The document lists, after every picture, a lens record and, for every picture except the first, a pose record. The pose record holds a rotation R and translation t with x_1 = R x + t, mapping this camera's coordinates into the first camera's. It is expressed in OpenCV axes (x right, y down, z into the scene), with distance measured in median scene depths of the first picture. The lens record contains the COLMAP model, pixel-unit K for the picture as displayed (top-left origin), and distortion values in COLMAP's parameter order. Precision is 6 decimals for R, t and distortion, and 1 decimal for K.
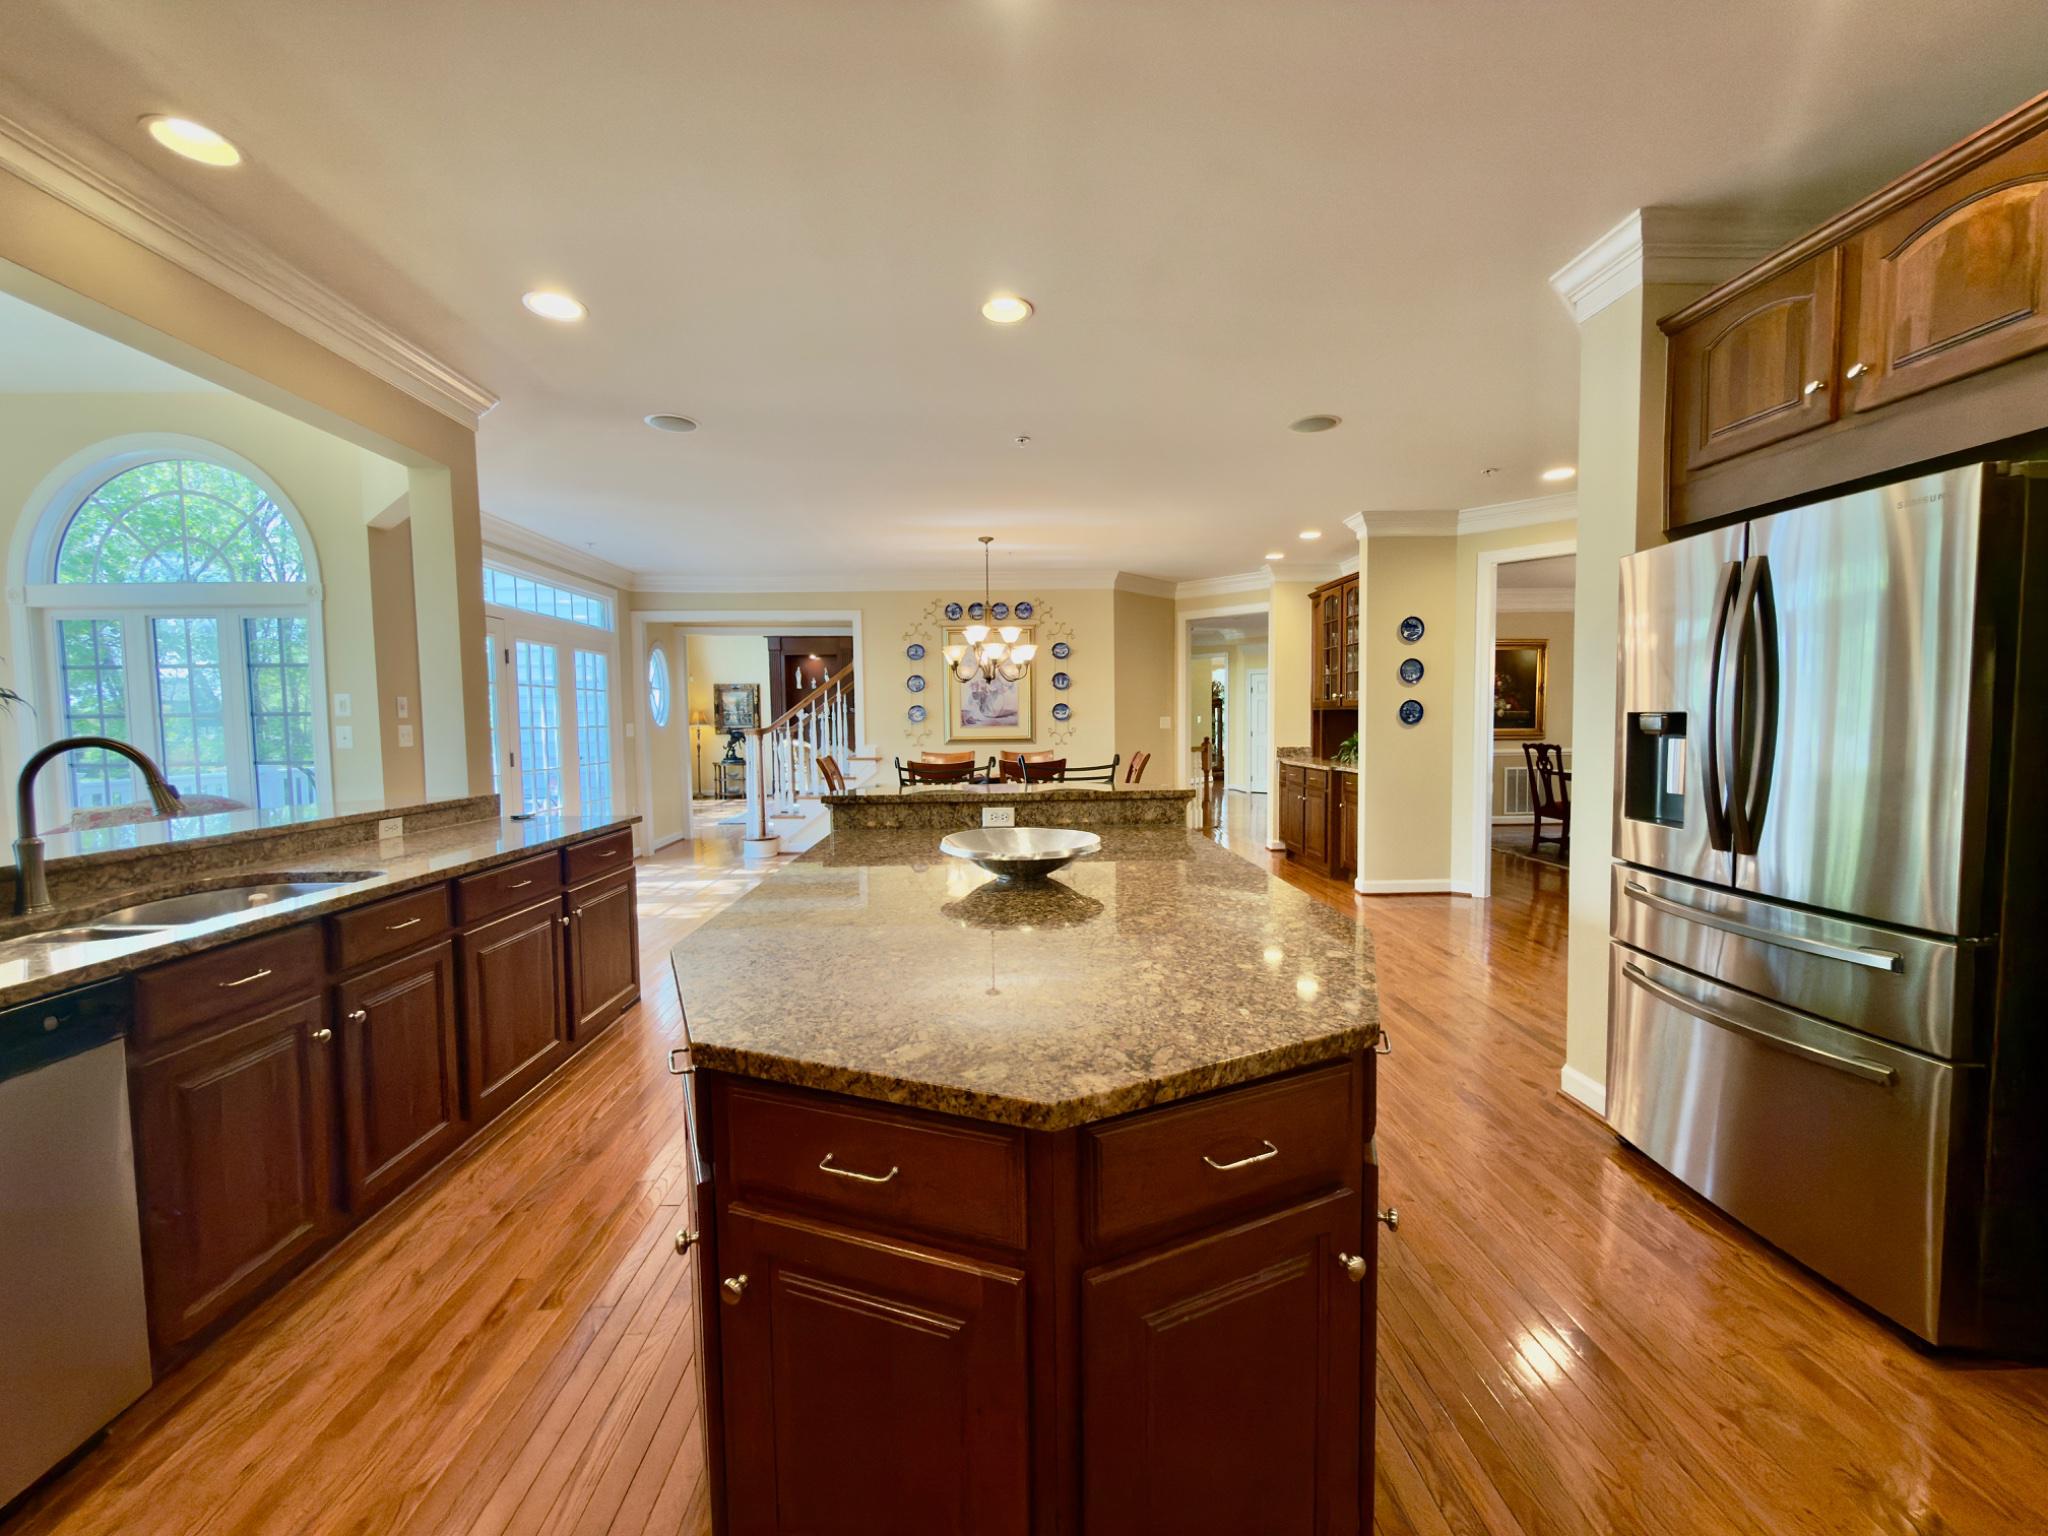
lens RADIAL K [[817.5, 0, 1025.8], [0, 817.5, 769.4], [0, 0, 1]] dist [0.001638, -0.000868]
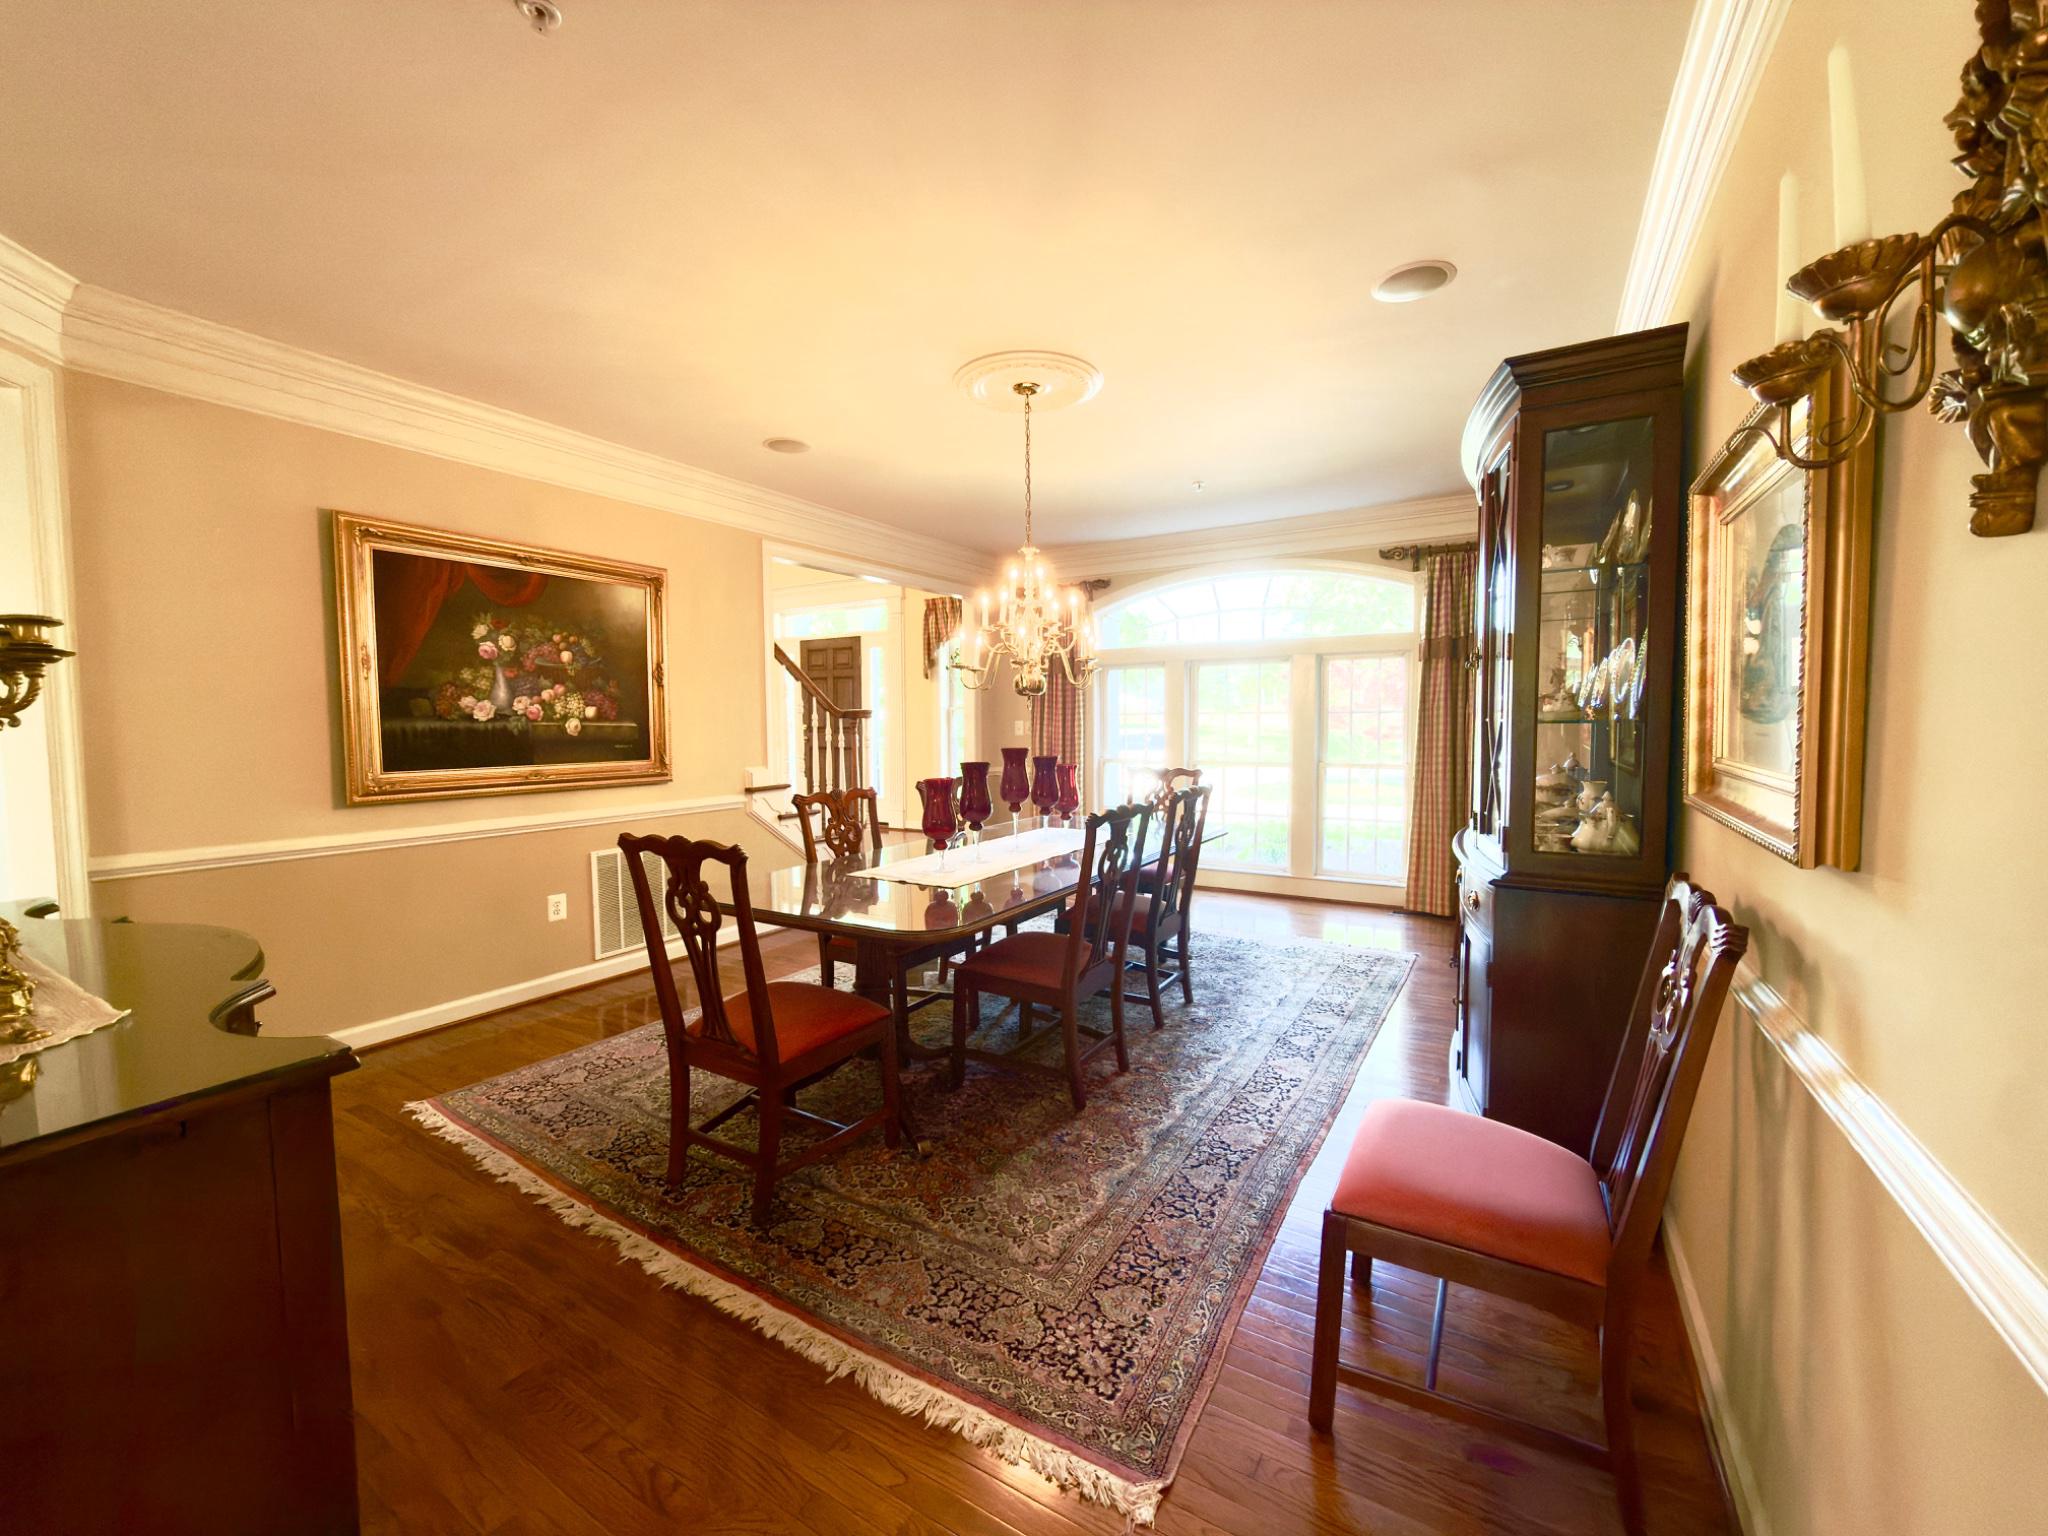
lens RADIAL K [[817.5, 0, 1028.7], [0, 817.5, 773.9], [0, 0, 1]] dist [0.001638, -0.000868]
pose [[0.545825, -0.051817, 0.836295, 0.445086], [0.055039, 0.998148, 0.025923, -0.053435], [-0.836090, 0.031879, 0.547666, 0.717561]]
